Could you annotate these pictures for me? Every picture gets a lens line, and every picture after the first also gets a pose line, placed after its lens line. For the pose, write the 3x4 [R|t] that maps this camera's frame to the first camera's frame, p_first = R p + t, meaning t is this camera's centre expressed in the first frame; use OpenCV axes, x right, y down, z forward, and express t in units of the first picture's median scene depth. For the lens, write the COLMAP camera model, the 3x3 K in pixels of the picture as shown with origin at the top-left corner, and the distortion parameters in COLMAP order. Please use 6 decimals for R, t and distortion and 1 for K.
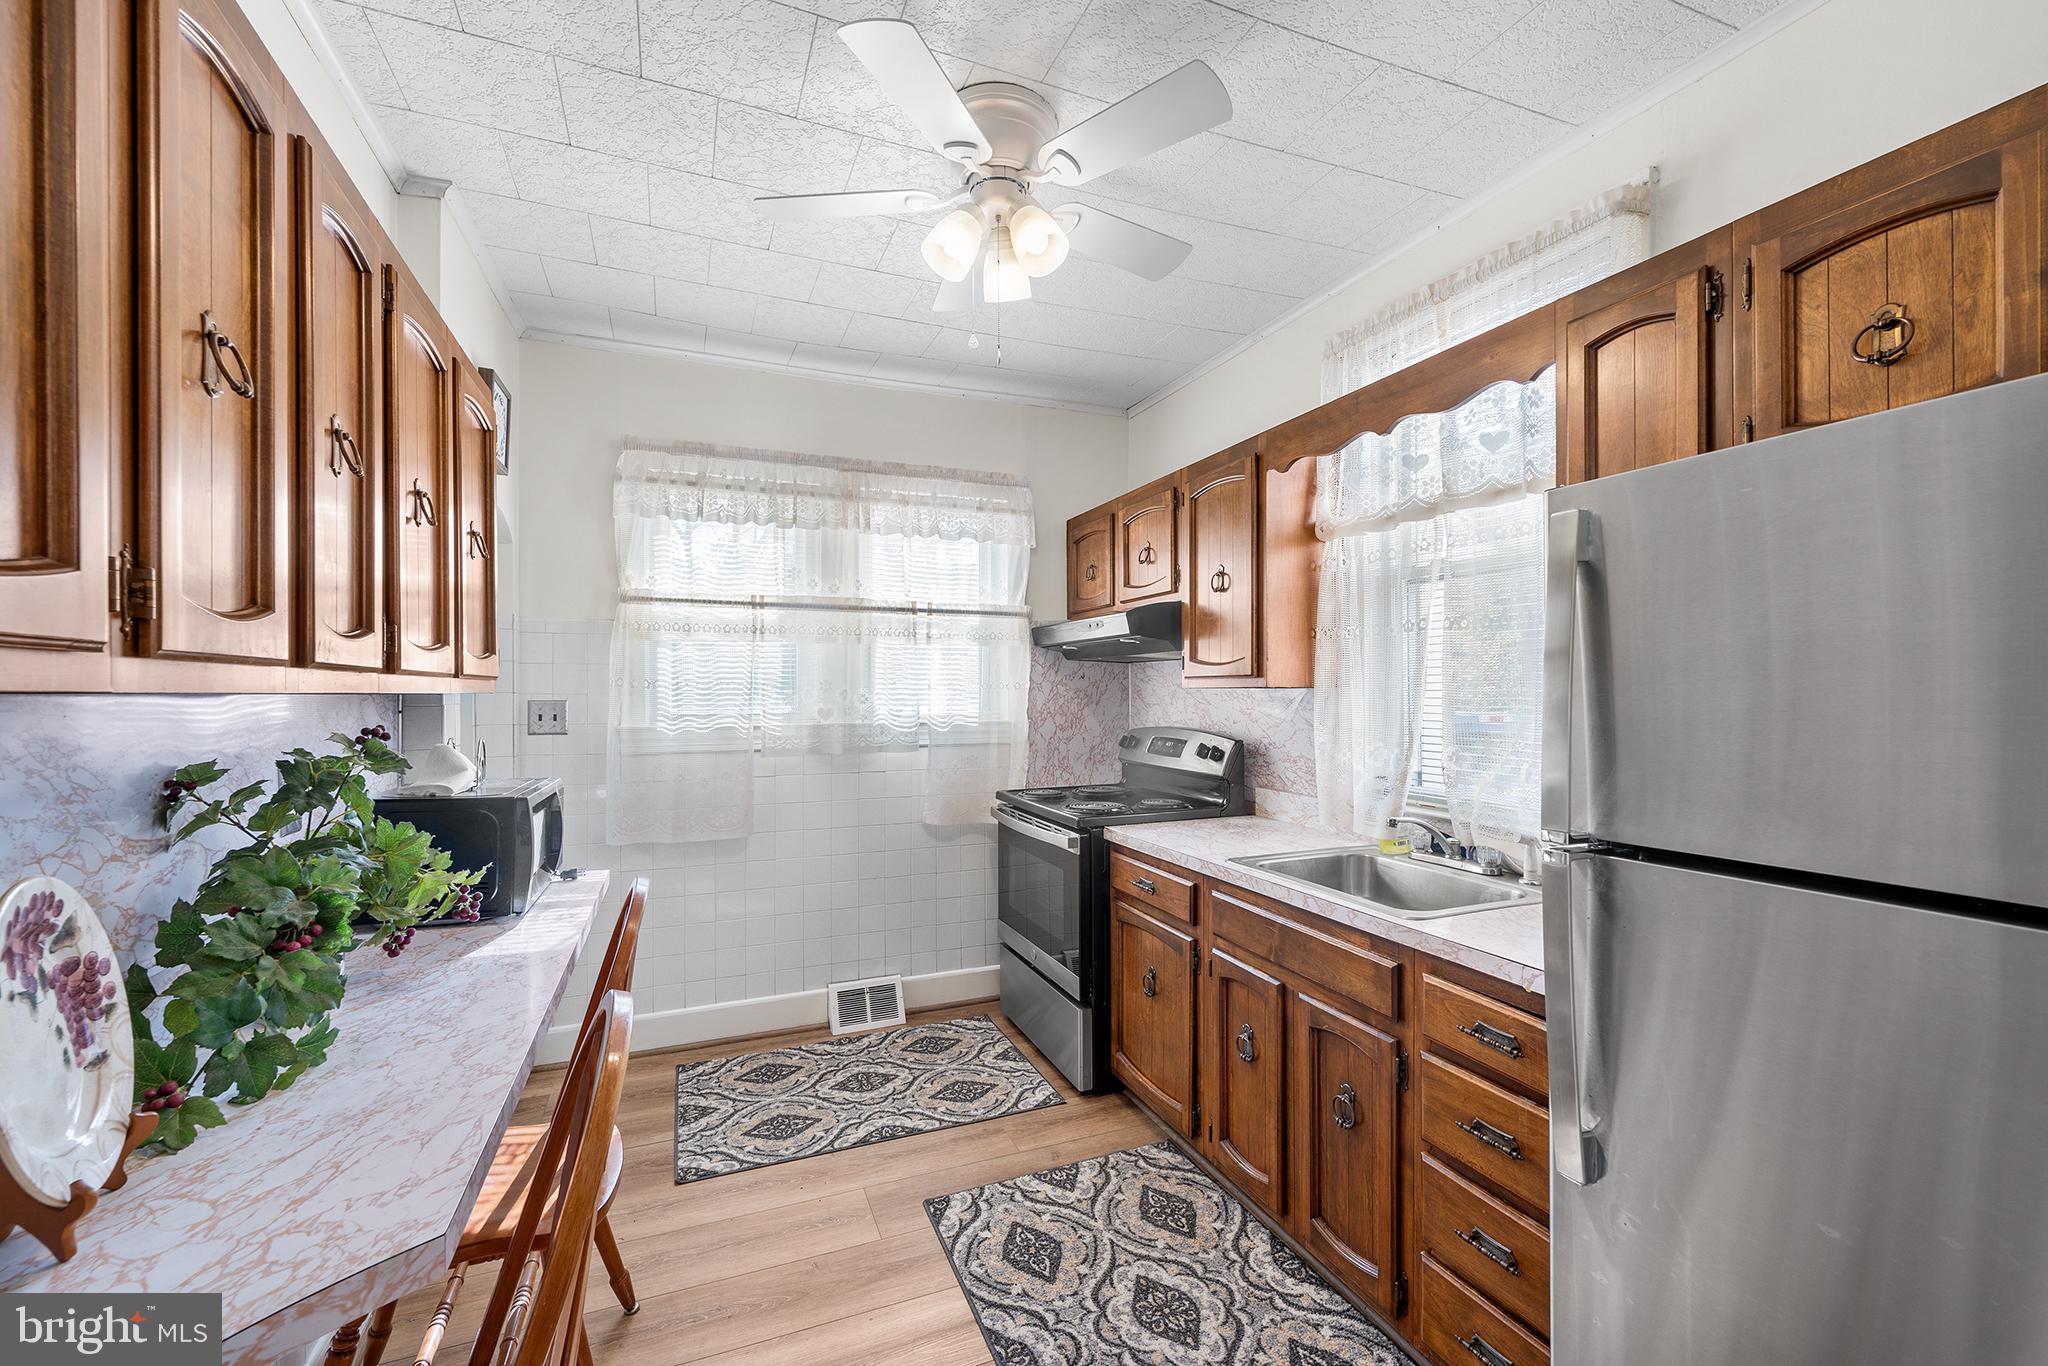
lens RADIAL K [[846.9, 0, 1024.5], [0, 846.9, 683.3], [0, 0, 1]] dist [0.000492, -0.000908]
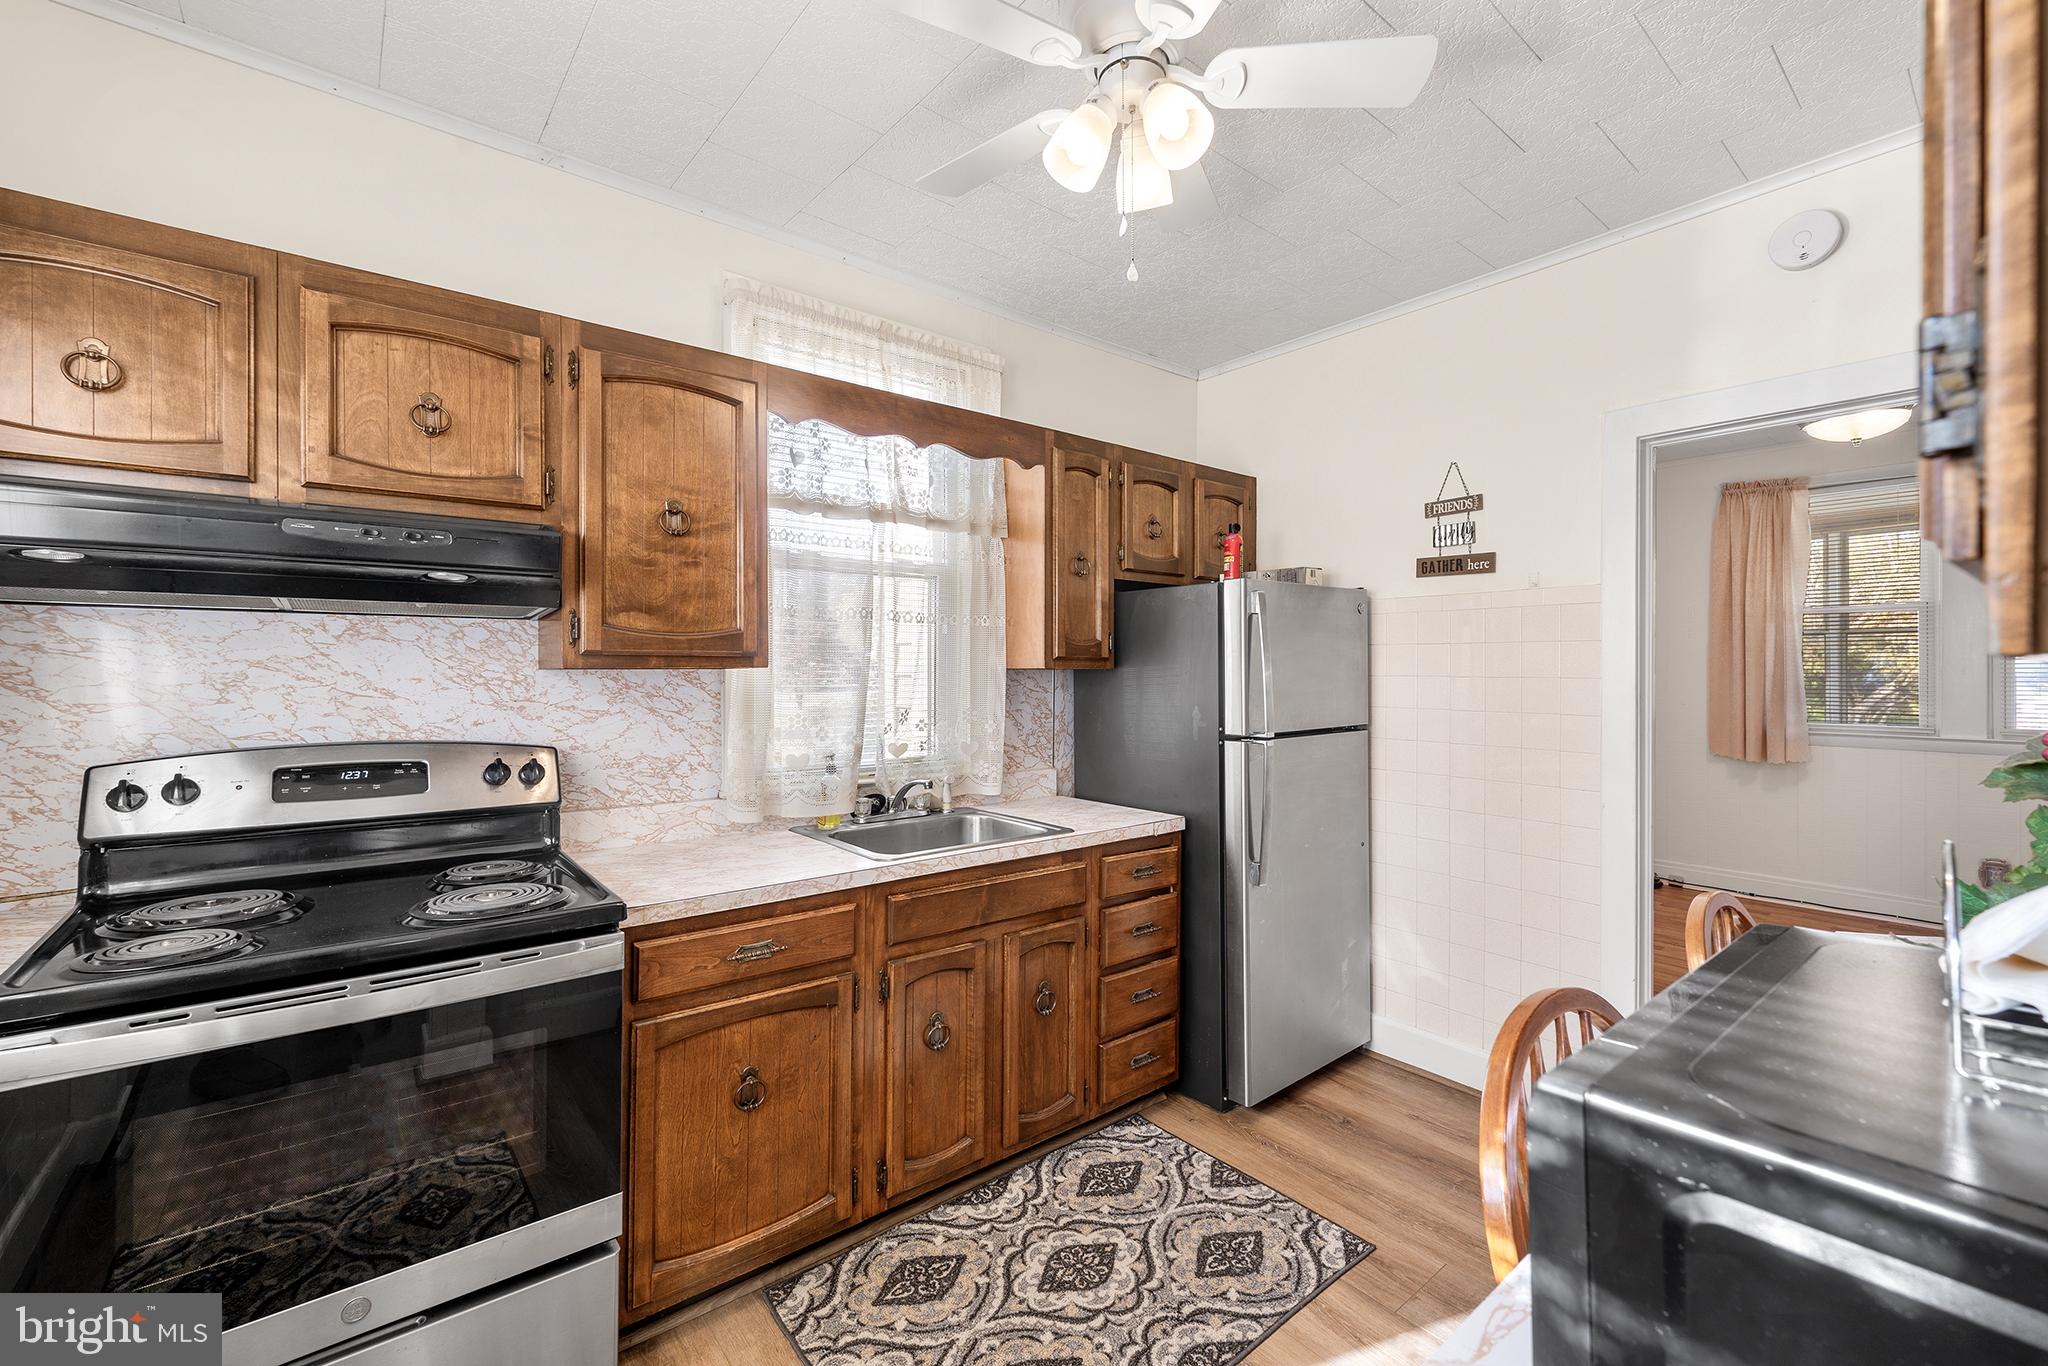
lens RADIAL K [[846.9, 0, 1029.3], [0, 846.9, 669.4], [0, 0, 1]] dist [0.000492, -0.000908]
pose [[-0.271656, 0.002603, 0.962391, -0.738227], [0.007590, 0.999971, -0.000562, 0.009395], [-0.962364, 0.007152, -0.271668, 1.209214]]
